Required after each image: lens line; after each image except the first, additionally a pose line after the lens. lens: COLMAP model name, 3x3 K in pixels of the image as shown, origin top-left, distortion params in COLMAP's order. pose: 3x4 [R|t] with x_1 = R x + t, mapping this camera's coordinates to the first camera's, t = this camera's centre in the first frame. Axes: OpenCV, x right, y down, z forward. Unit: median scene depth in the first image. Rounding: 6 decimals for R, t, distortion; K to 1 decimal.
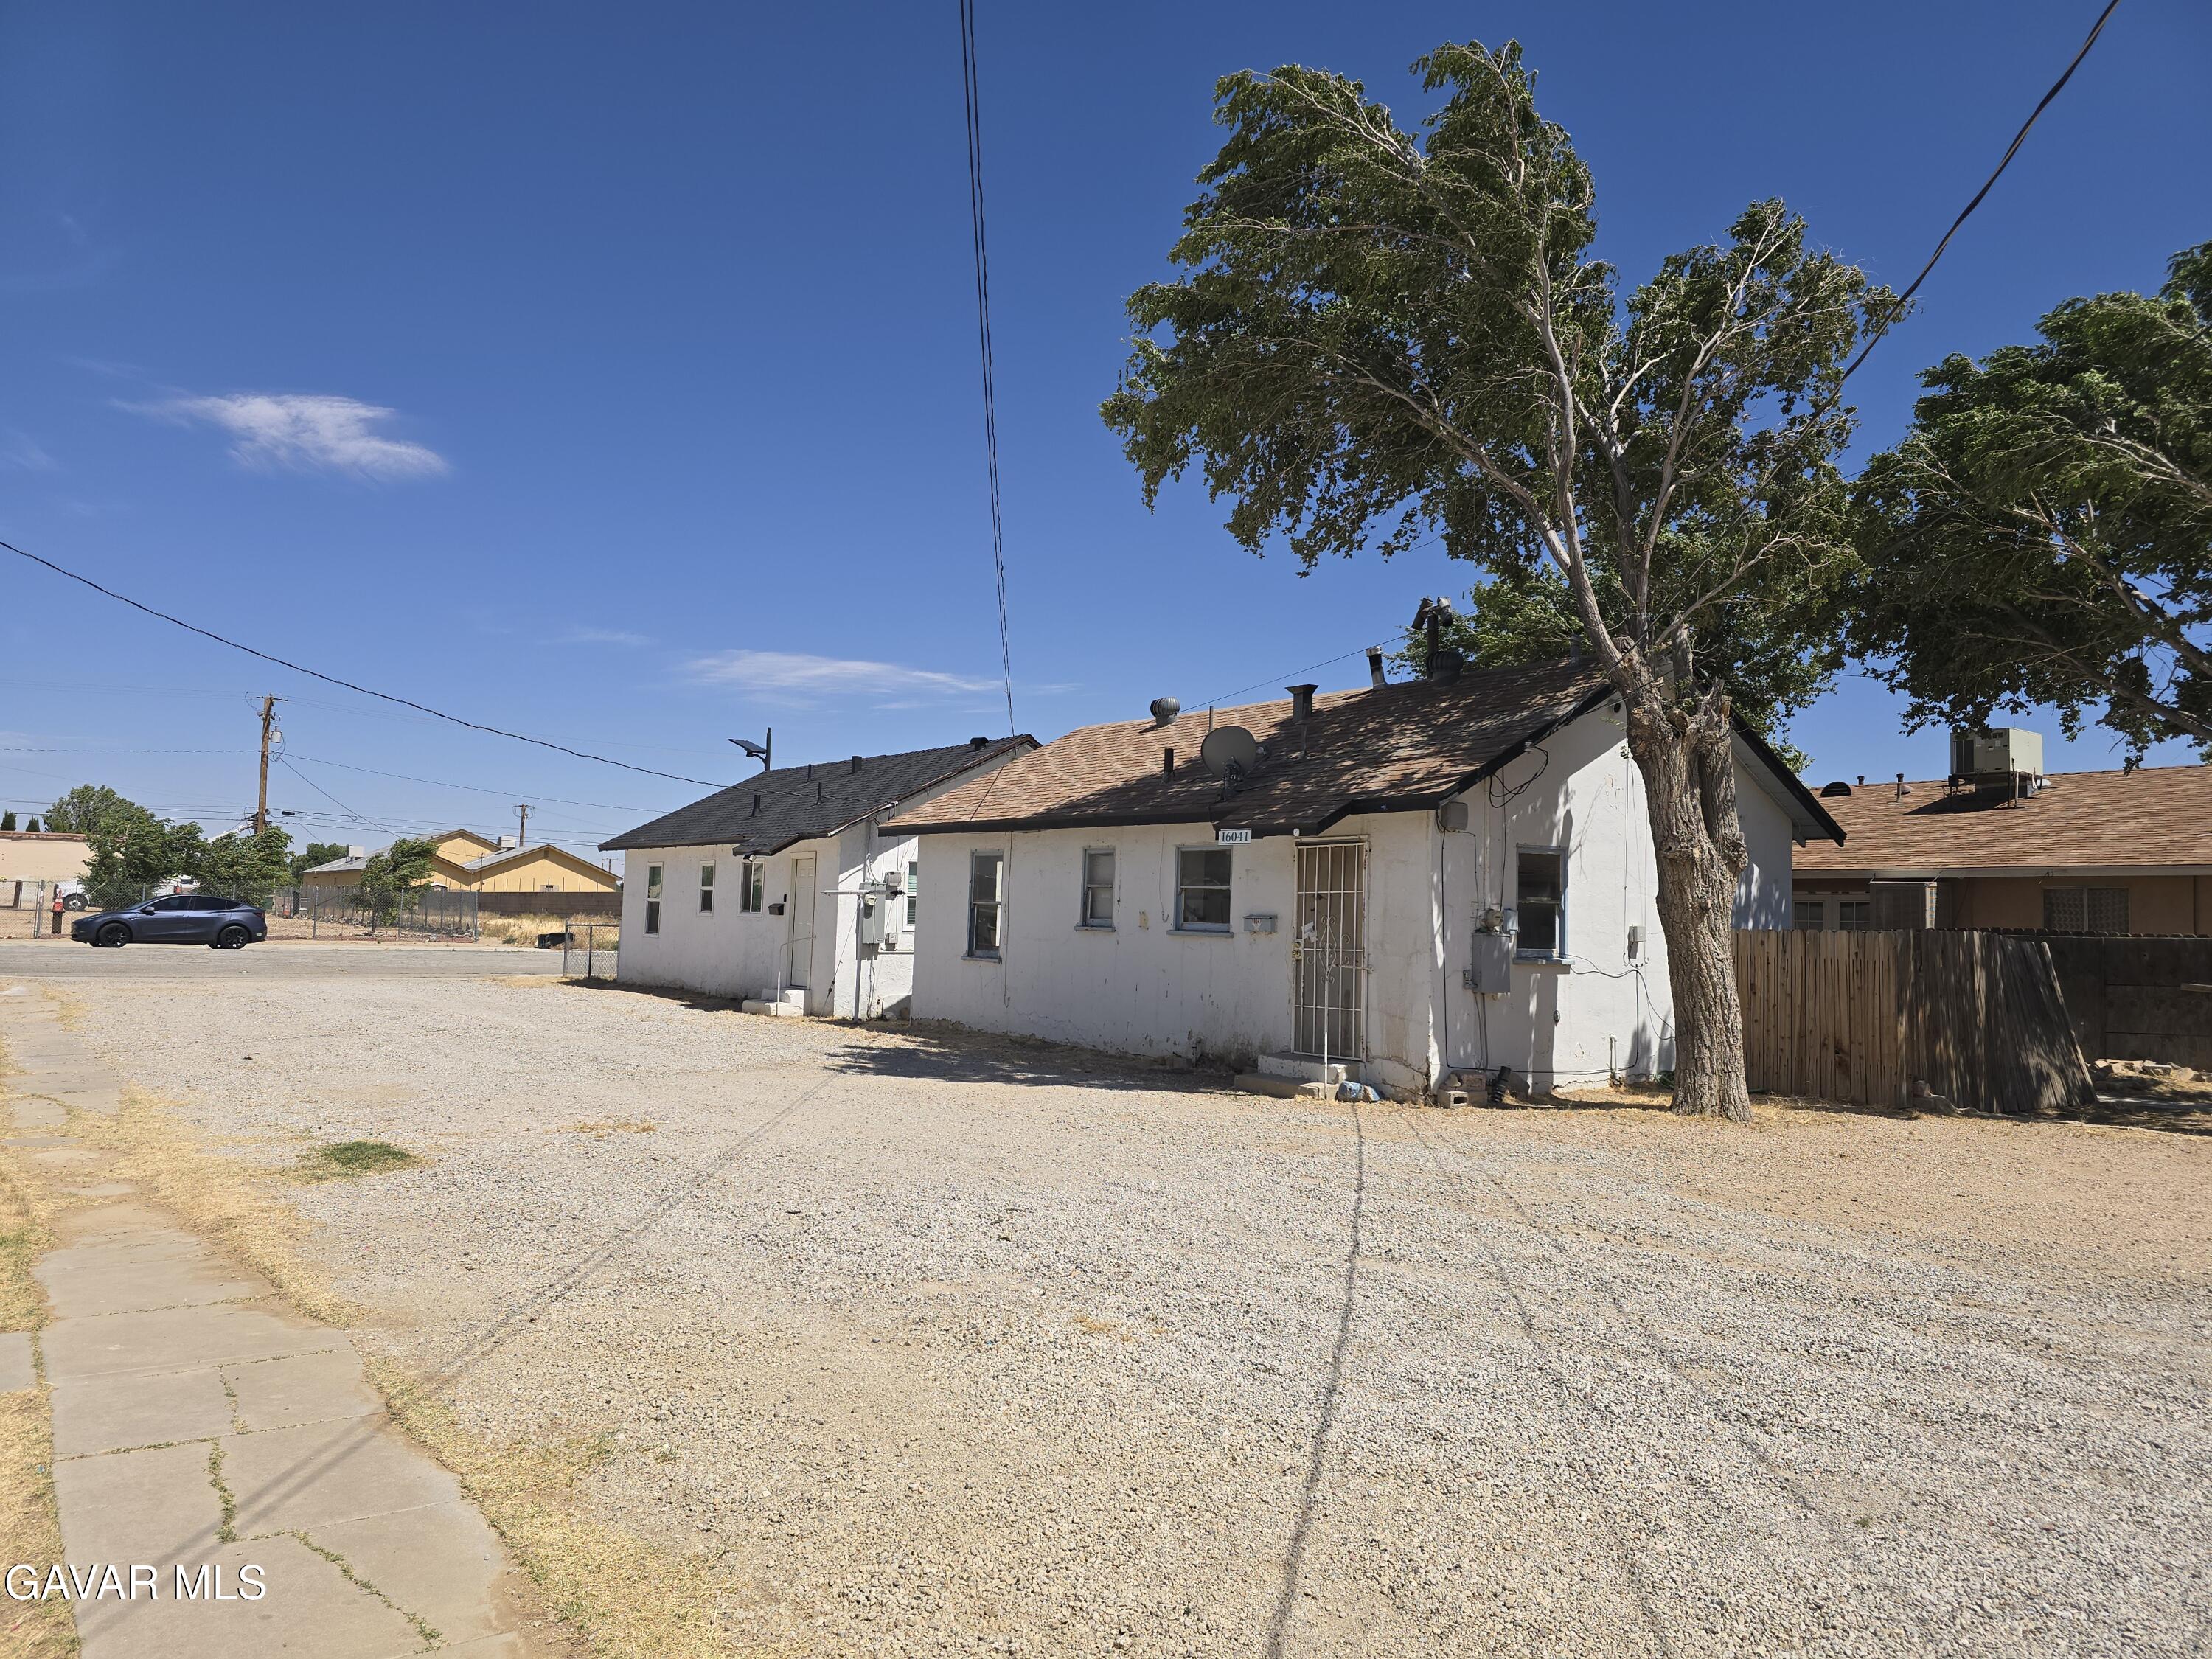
lens RADIAL K [[1468.1, 0, 1103.8], [0, 1468.1, 823.0], [0, 0, 1]] dist [0.068476, -0.005452]
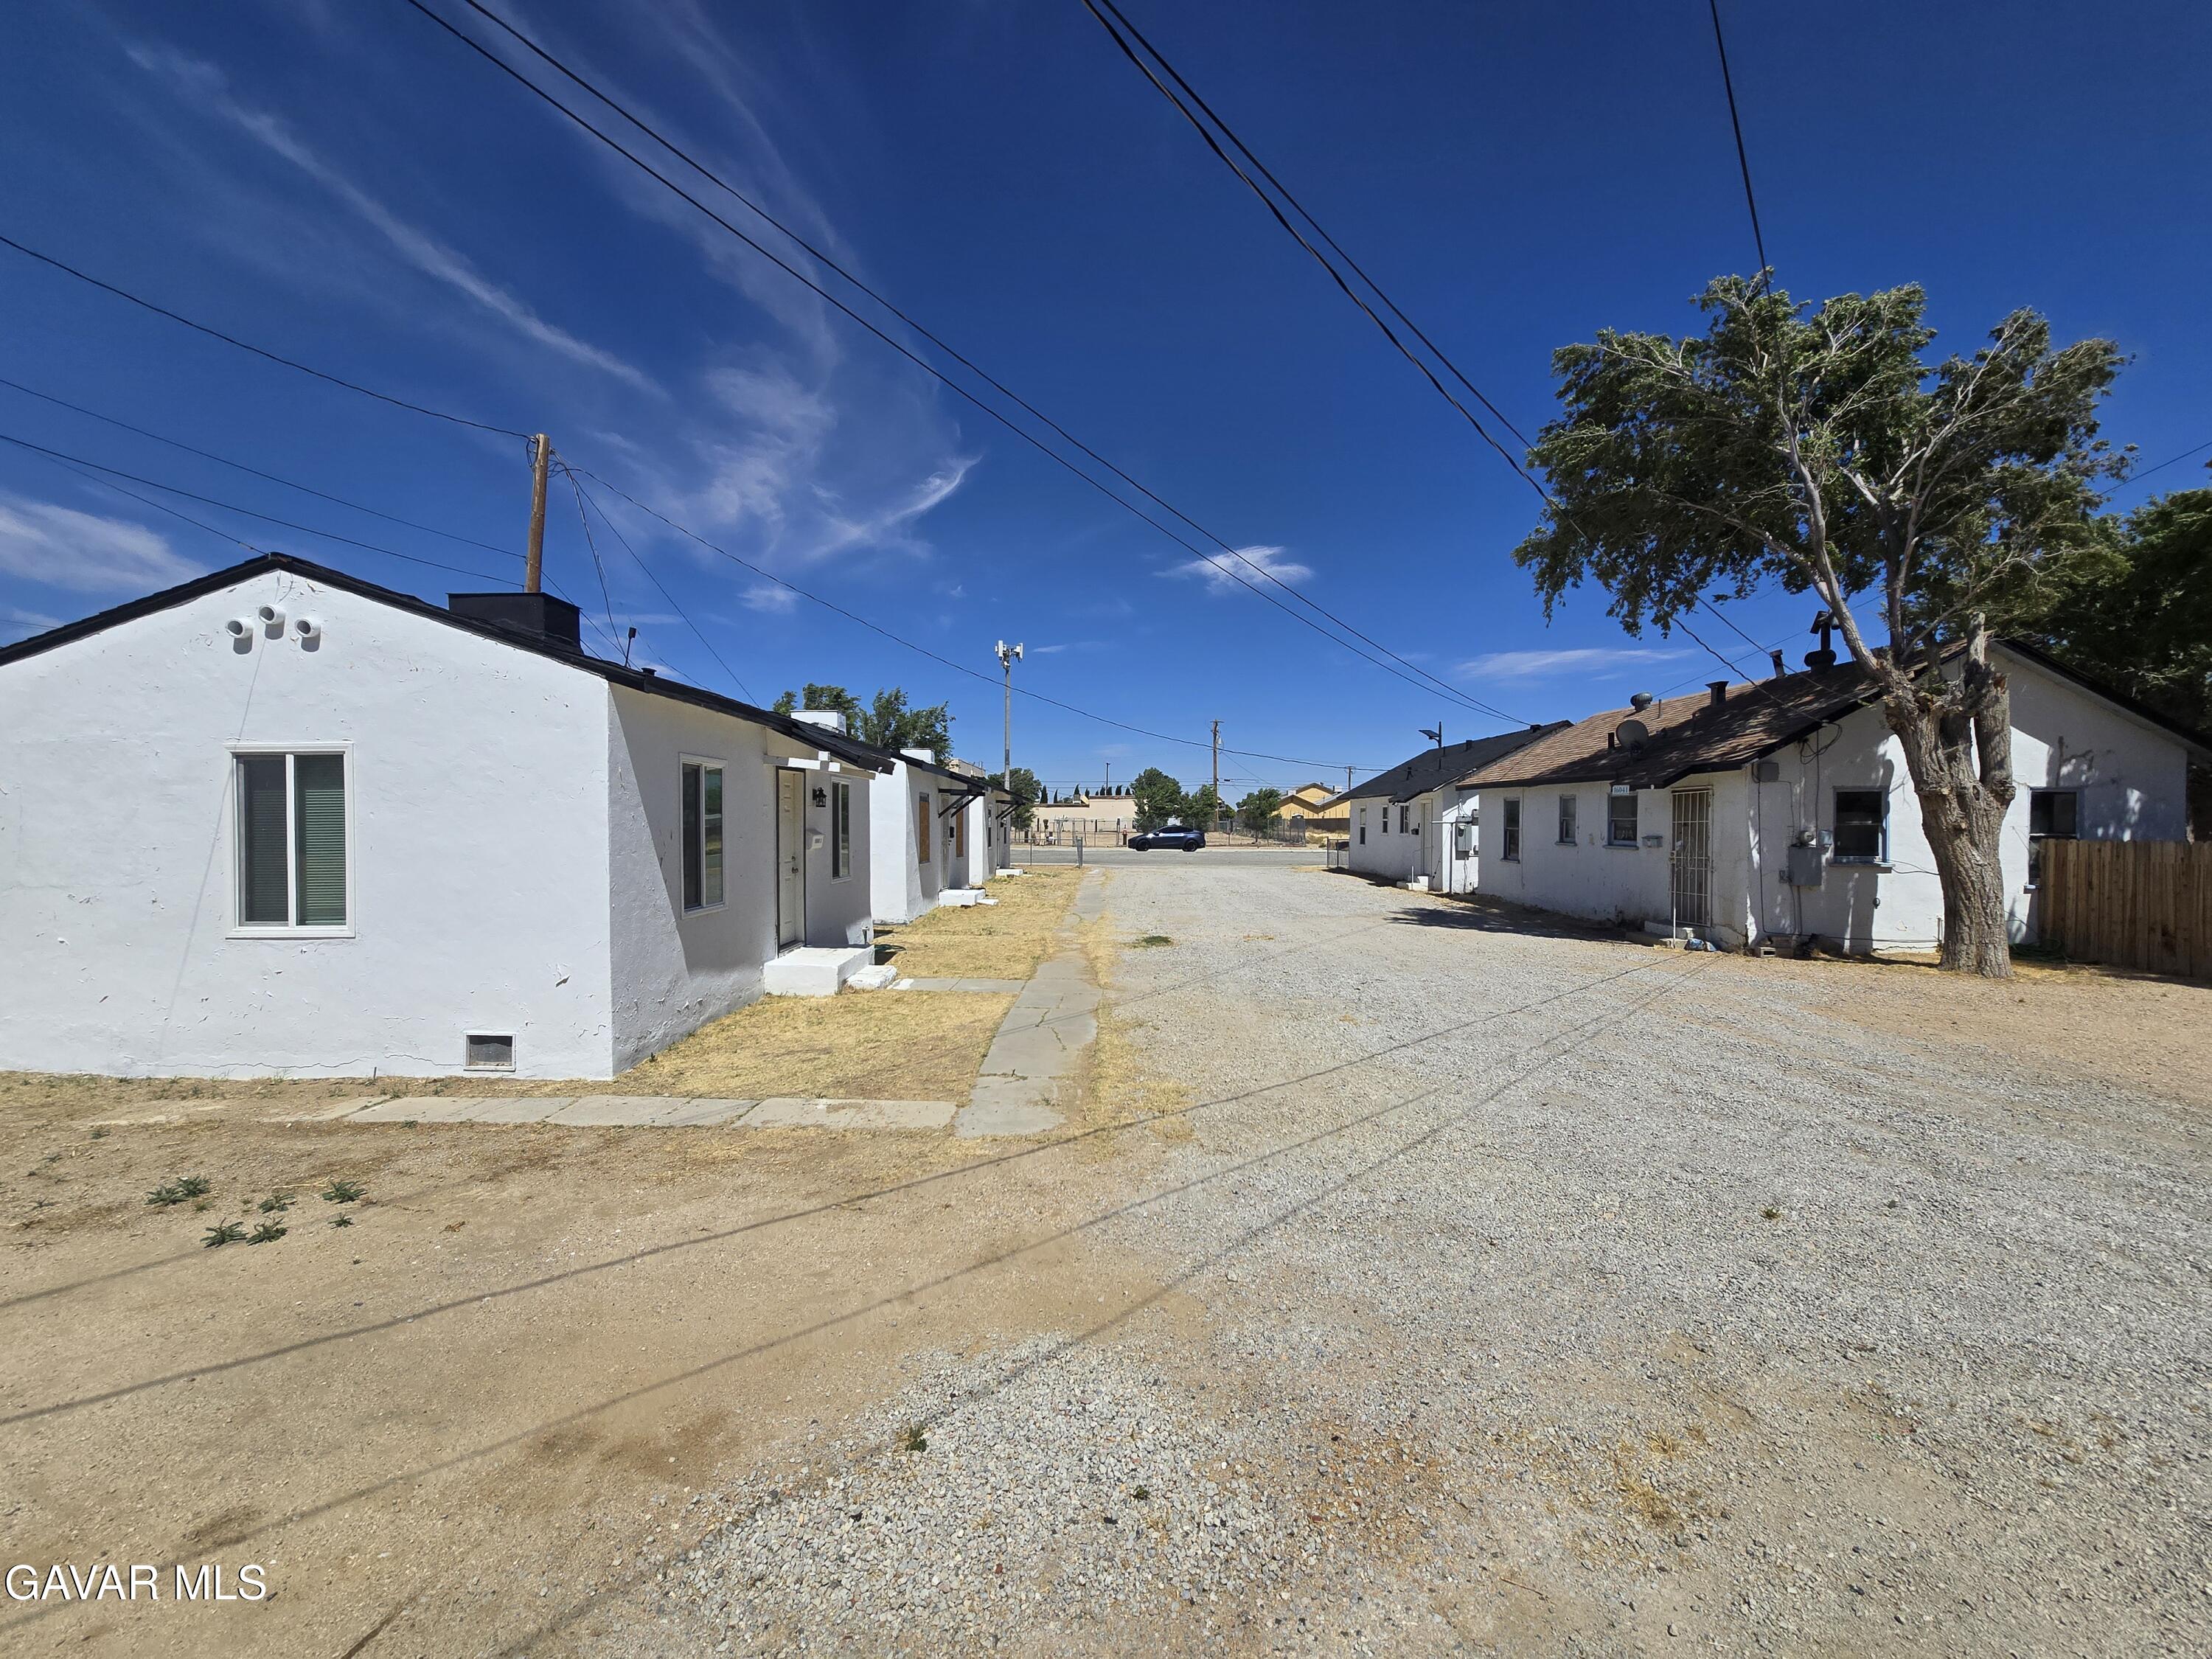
lens RADIAL K [[897.9, 0, 1105.1], [0, 897.9, 839.9], [0, 0, 1]] dist [0.001717, 0.000233]
pose [[0.793654, -0.012458, -0.608242, 0.222586], [0.058937, 0.996662, 0.056489, -0.023902], [0.605508, -0.080681, 0.791739, -0.148167]]
